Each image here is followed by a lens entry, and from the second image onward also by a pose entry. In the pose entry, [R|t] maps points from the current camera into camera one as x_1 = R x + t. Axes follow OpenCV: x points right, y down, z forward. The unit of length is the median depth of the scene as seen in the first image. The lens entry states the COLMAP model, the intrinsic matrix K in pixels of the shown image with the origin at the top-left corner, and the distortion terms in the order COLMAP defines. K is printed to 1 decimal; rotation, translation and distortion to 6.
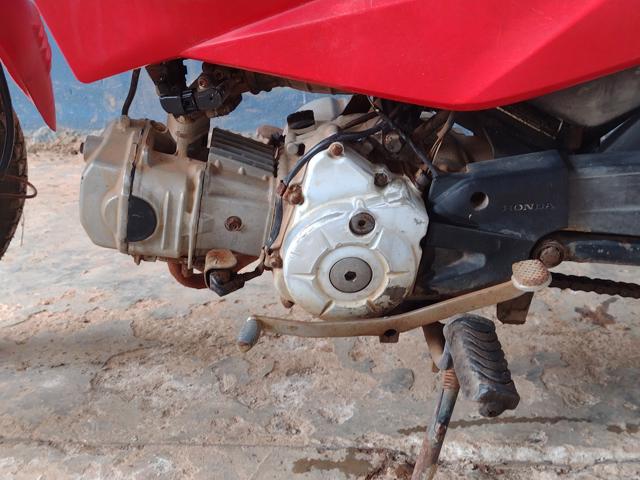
lens RADIAL K [[801.6, 0, 319.5], [0, 801.6, 240.1], [0, 0, 1]] dist [0.044564, 0.000000]
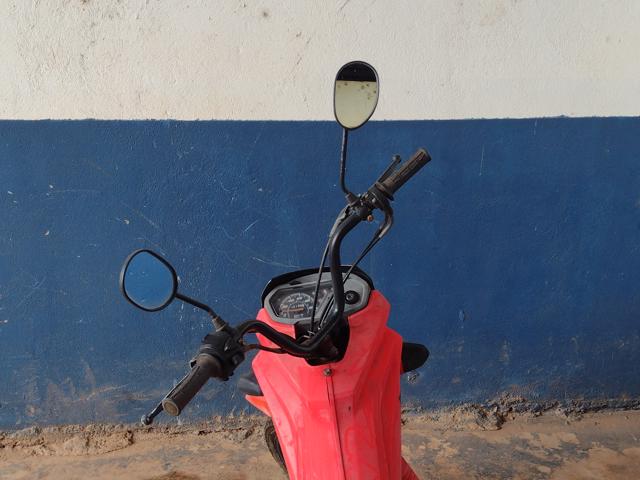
lens RADIAL K [[801.6, 0, 323.5], [0, 801.6, 237.2], [0, 0, 1]] dist [0.044564, 0.000000]
pose [[0.982968, -0.035749, 0.180266, -0.022482], [0.048338, 0.996653, -0.065933, -0.866173], [-0.177305, 0.073524, 0.981406, -1.119542]]
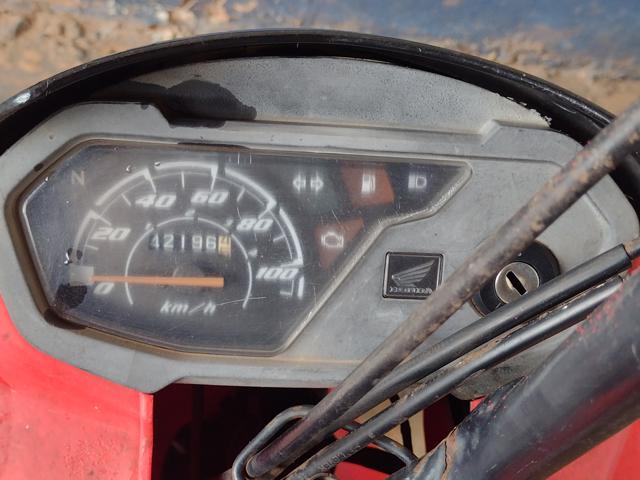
lens RADIAL K [[801.6, 0, 320.0], [0, 801.6, 239.3], [0, 0, 1]] dist [0.044564, 0.000000]
pose [[0.932036, -0.019935, 0.361817, 0.218117], [-0.213439, 0.776697, 0.592609, -1.053968], [-0.292836, -0.629559, 0.719655, 0.767620]]
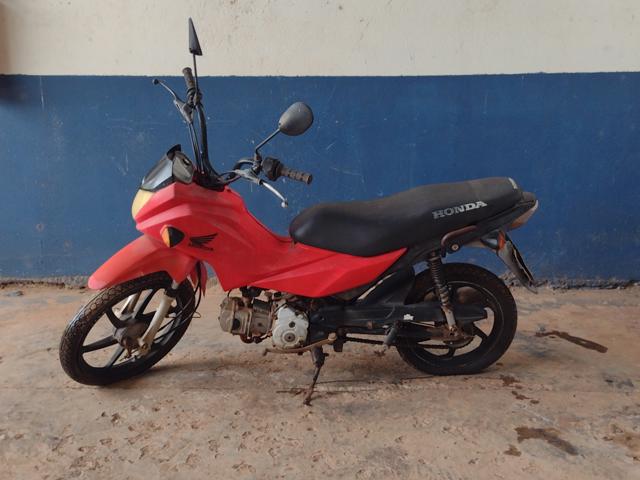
lens RADIAL K [[801.6, 0, 318.8], [0, 801.6, 244.2], [0, 0, 1]] dist [0.044564, 0.000000]
pose [[0.999838, -0.010754, 0.014446, 0.122356], [0.012203, 0.994474, -0.104269, -0.000214], [-0.013245, 0.104428, 0.994444, -2.825813]]
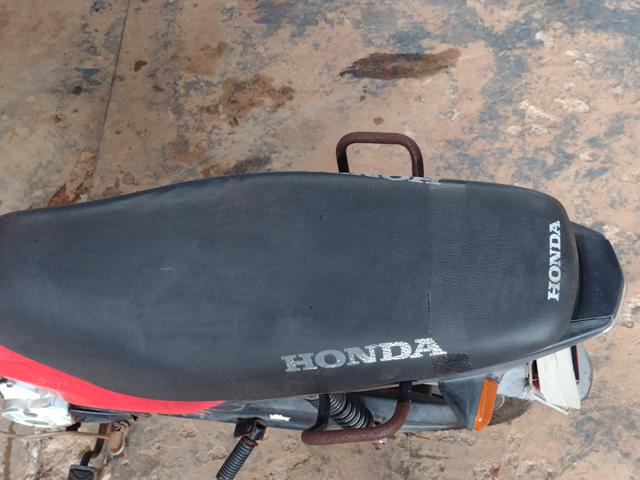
lens RADIAL K [[801.6, 0, 316.3], [0, 801.6, 238.9], [0, 0, 1]] dist [0.044564, 0.000000]
pose [[-0.049360, -0.825120, 0.562797, -0.483552], [0.431757, 0.490487, 0.756973, -1.258803], [-0.900638, 0.280356, 0.332040, -0.414594]]
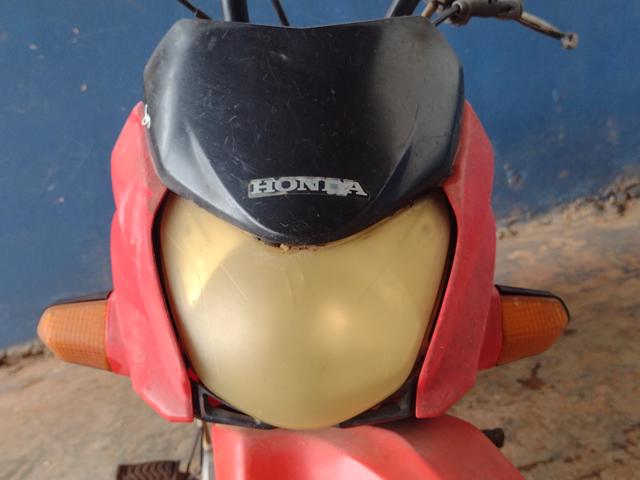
lens RADIAL K [[801.6, 0, 318.4], [0, 801.6, 238.7], [0, 0, 1]] dist [0.044564, 0.000000]
pose [[0.955471, -0.255399, 0.147808, -0.284535], [0.264158, 0.963534, -0.042688, -0.302963], [-0.131516, 0.079832, 0.988094, -0.659289]]
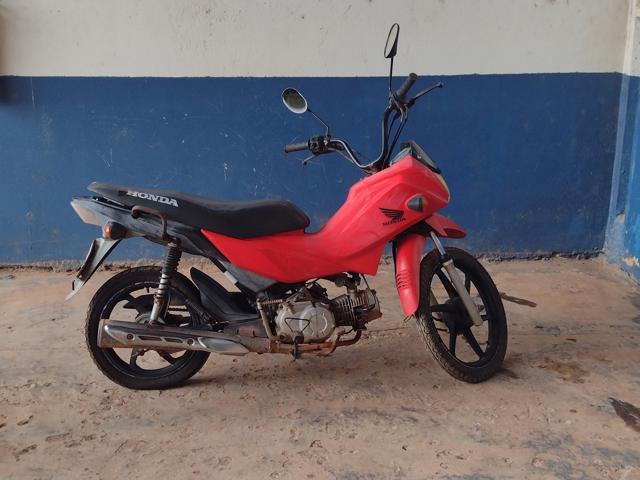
lens RADIAL K [[801.6, 0, 320.0], [0, 801.6, 243.3], [0, 0, 1]] dist [0.044564, 0.000000]
pose [[0.993305, -0.031247, 0.111215, -0.207730], [0.044280, 0.992177, -0.116719, 0.276277], [-0.106698, 0.120862, 0.986918, -3.447599]]
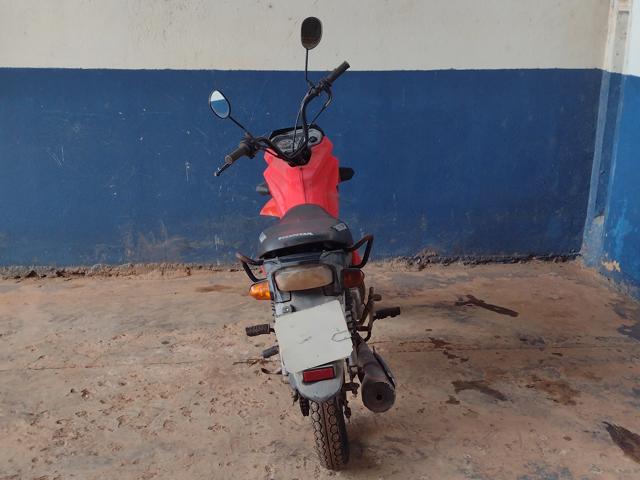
lens RADIAL K [[801.6, 0, 322.3], [0, 801.6, 244.0], [0, 0, 1]] dist [0.044564, 0.000000]
pose [[0.985251, -0.036292, 0.167221, -0.251913], [0.052267, 0.994373, -0.092149, 0.094293], [-0.162936, 0.099530, 0.981604, -3.138685]]
